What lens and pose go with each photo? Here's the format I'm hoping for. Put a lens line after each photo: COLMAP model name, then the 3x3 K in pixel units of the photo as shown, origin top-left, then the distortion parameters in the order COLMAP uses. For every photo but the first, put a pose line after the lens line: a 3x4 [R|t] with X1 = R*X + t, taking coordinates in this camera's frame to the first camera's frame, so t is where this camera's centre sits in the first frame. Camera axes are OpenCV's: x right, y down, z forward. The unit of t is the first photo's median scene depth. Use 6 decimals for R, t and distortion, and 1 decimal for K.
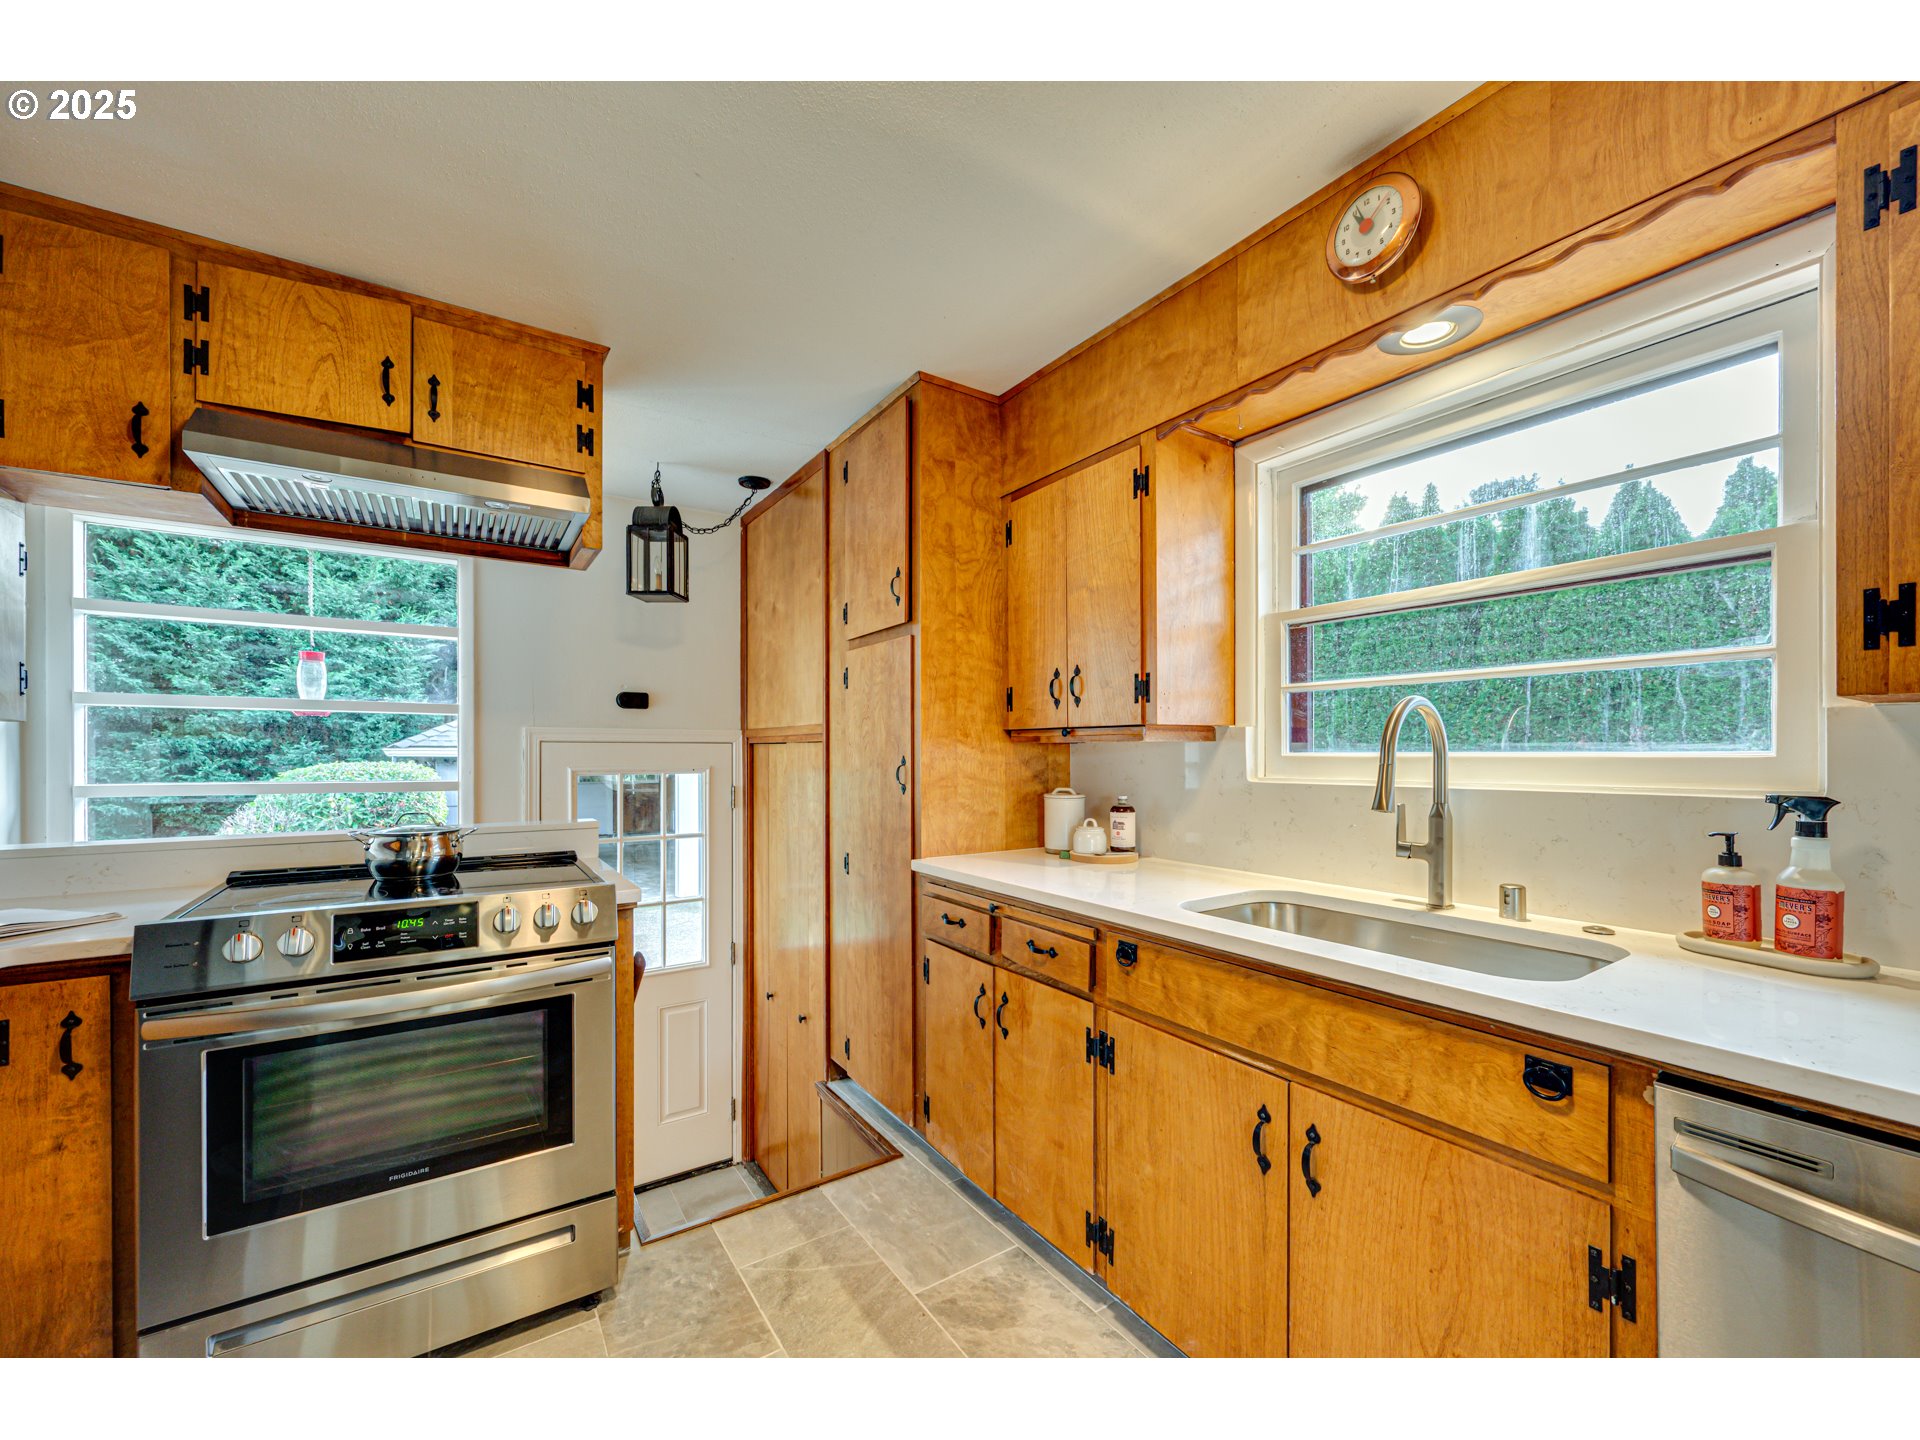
lens RADIAL K [[796.6, 0, 974.9], [0, 796.6, 750.7], [0, 0, 1]] dist [-0.000385, 0.000187]
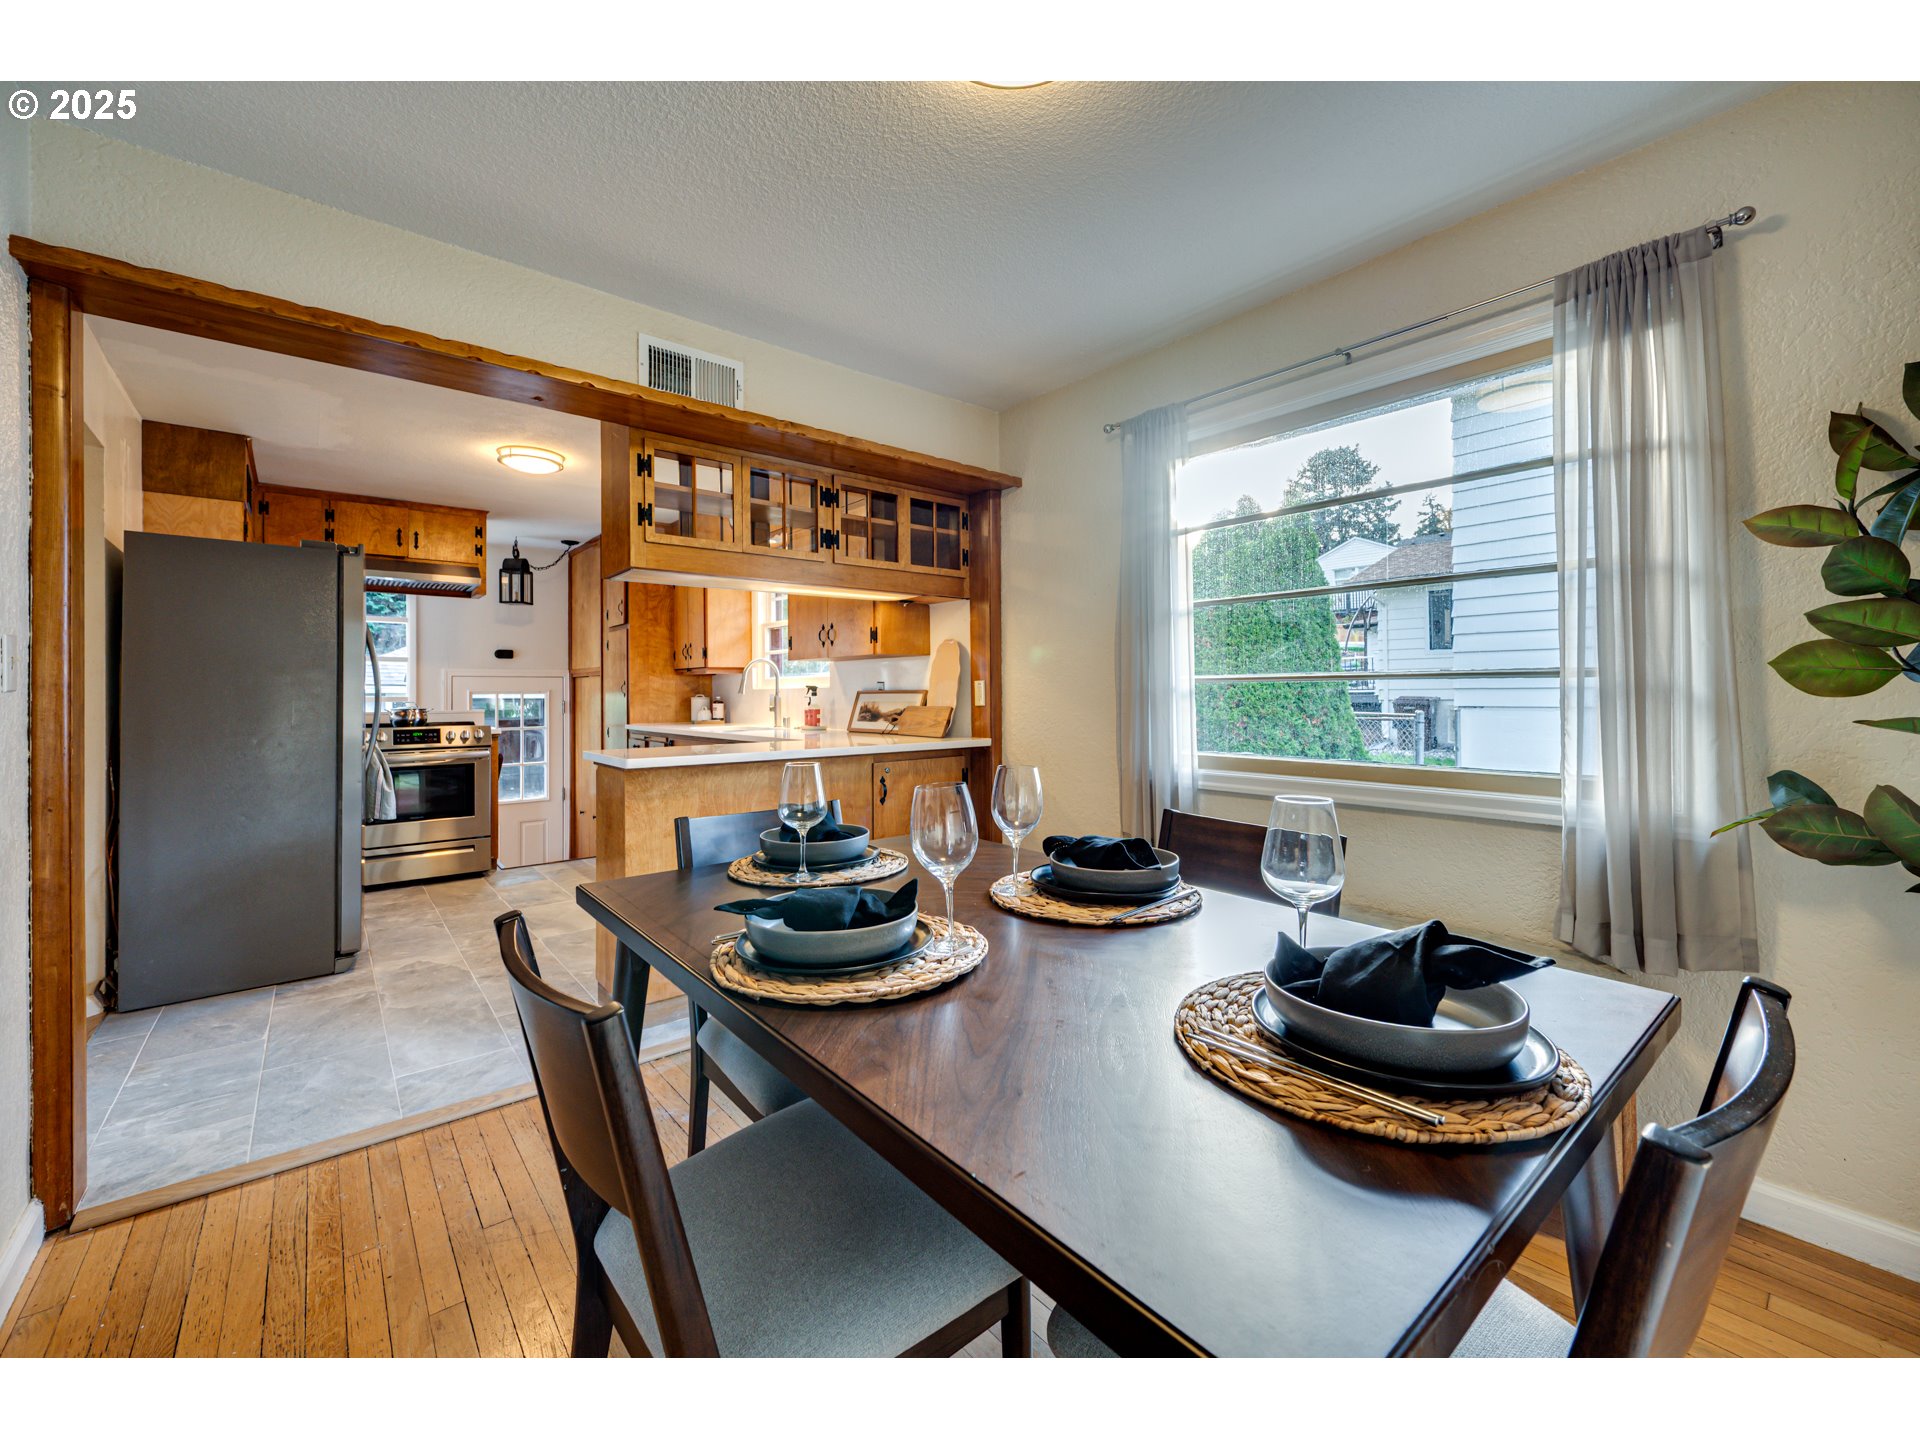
lens RADIAL K [[796.6, 0, 980.2], [0, 796.6, 681.0], [0, 0, 1]] dist [-0.000385, 0.000187]
pose [[0.993433, -0.004736, 0.114318, 0.656264], [0.006148, 0.999909, -0.012007, 0.041195], [-0.114250, 0.012631, 0.993372, -1.383817]]
